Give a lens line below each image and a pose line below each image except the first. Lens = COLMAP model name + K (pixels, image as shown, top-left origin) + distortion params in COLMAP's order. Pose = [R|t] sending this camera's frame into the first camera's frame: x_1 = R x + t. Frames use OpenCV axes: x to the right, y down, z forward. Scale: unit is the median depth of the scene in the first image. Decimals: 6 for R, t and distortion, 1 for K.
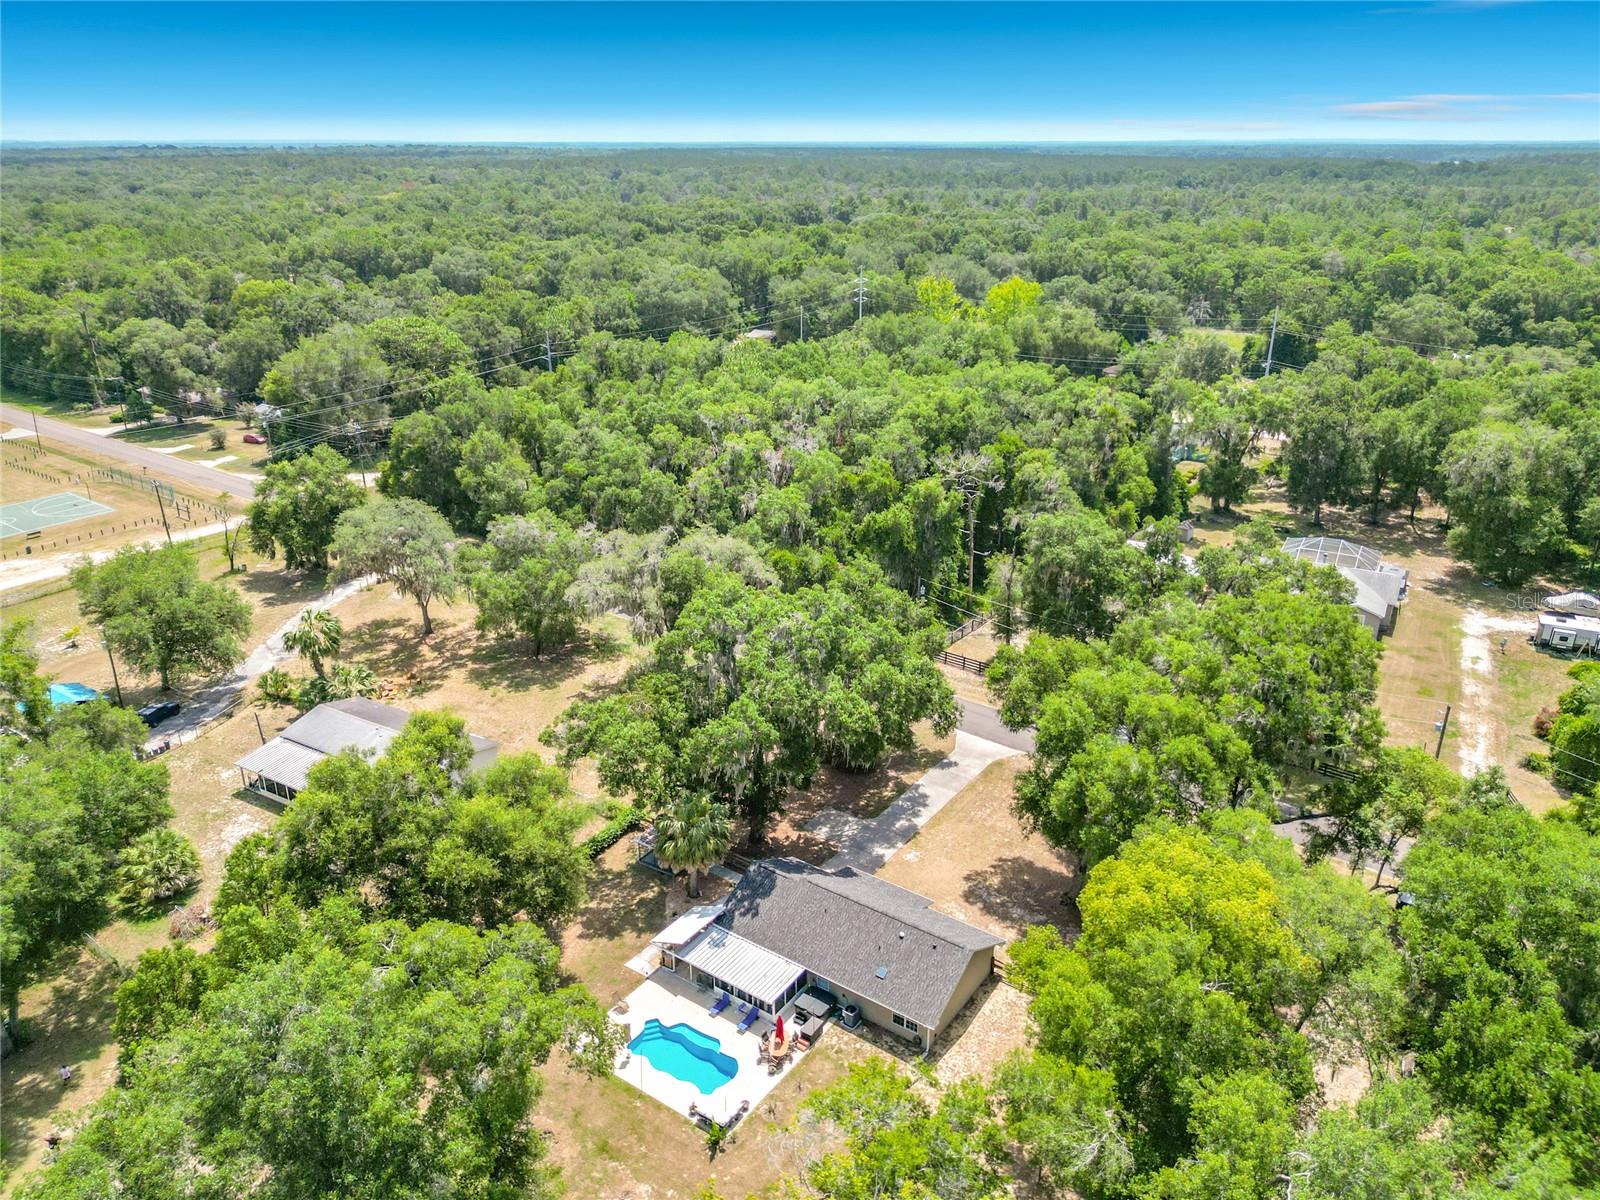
lens RADIAL K [[1142.5, 0, 791.1], [0, 1142.5, 605.4], [0, 0, 1]] dist [0.042774, -0.056013]
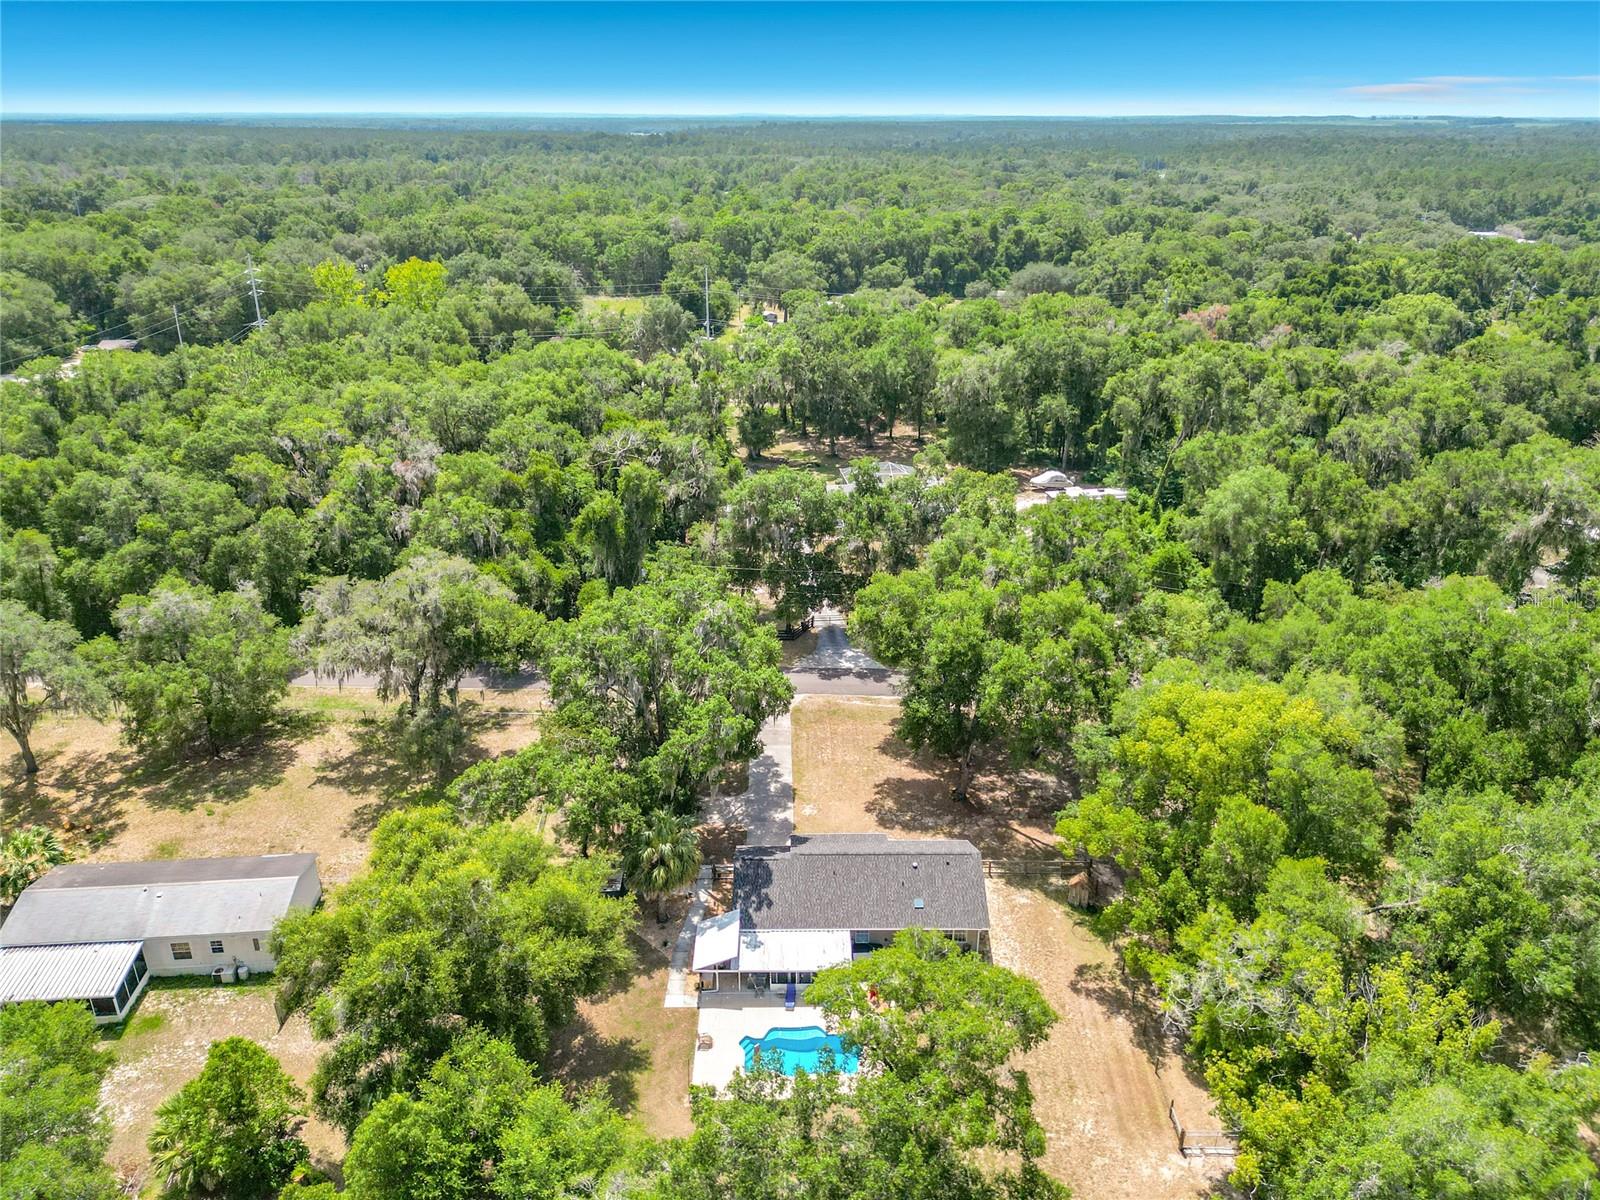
lens RADIAL K [[1119.9, 0, 803.6], [0, 1119.9, 654.4], [0, 0, 1]] dist [0.040549, -0.062086]
pose [[0.806303, -0.252419, 0.534940, -0.293220], [0.217671, 0.967532, 0.128453, -0.036880], [-0.549996, 0.012869, 0.835068, 0.101931]]
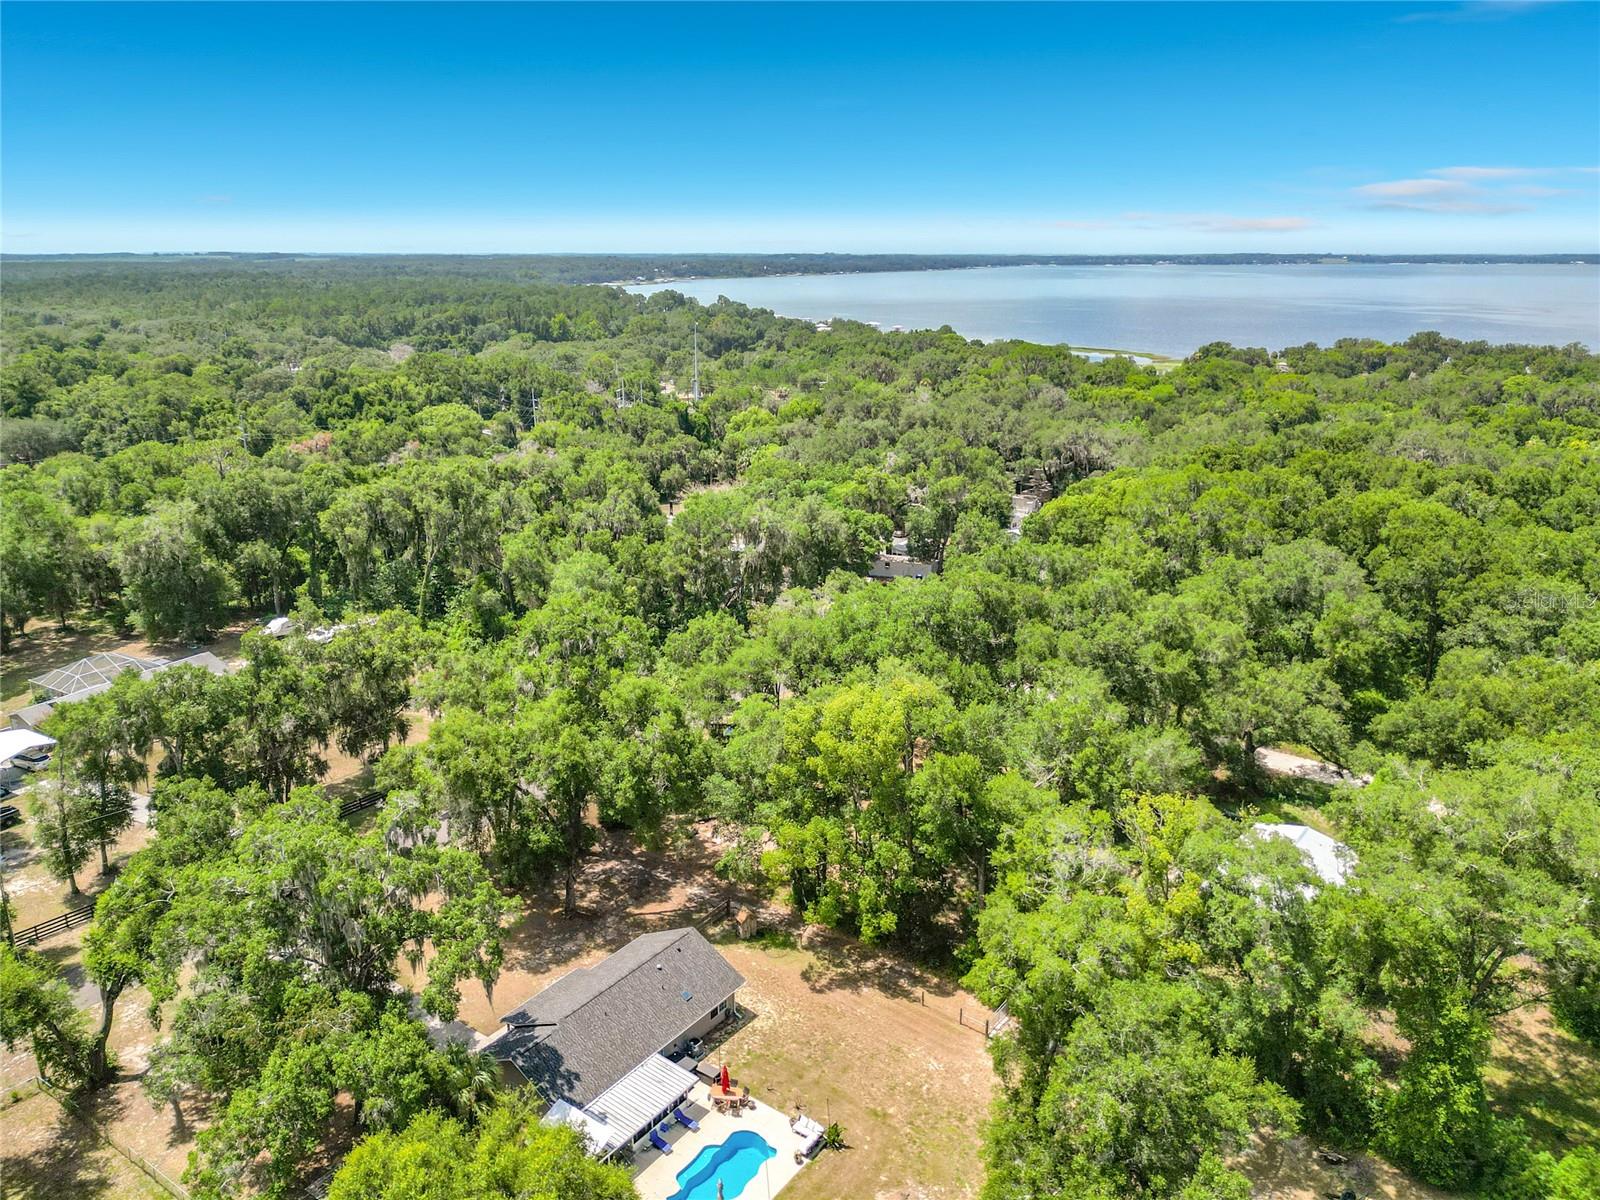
lens RADIAL K [[1142.5, 0, 791.1], [0, 1142.5, 605.4], [0, 0, 1]] dist [0.042774, -0.056013]
pose [[0.018022, -0.293806, 0.955695, -0.492415], [0.378669, 0.886652, 0.265440, -0.151216], [-0.925357, 0.357108, 0.127234, 0.363519]]
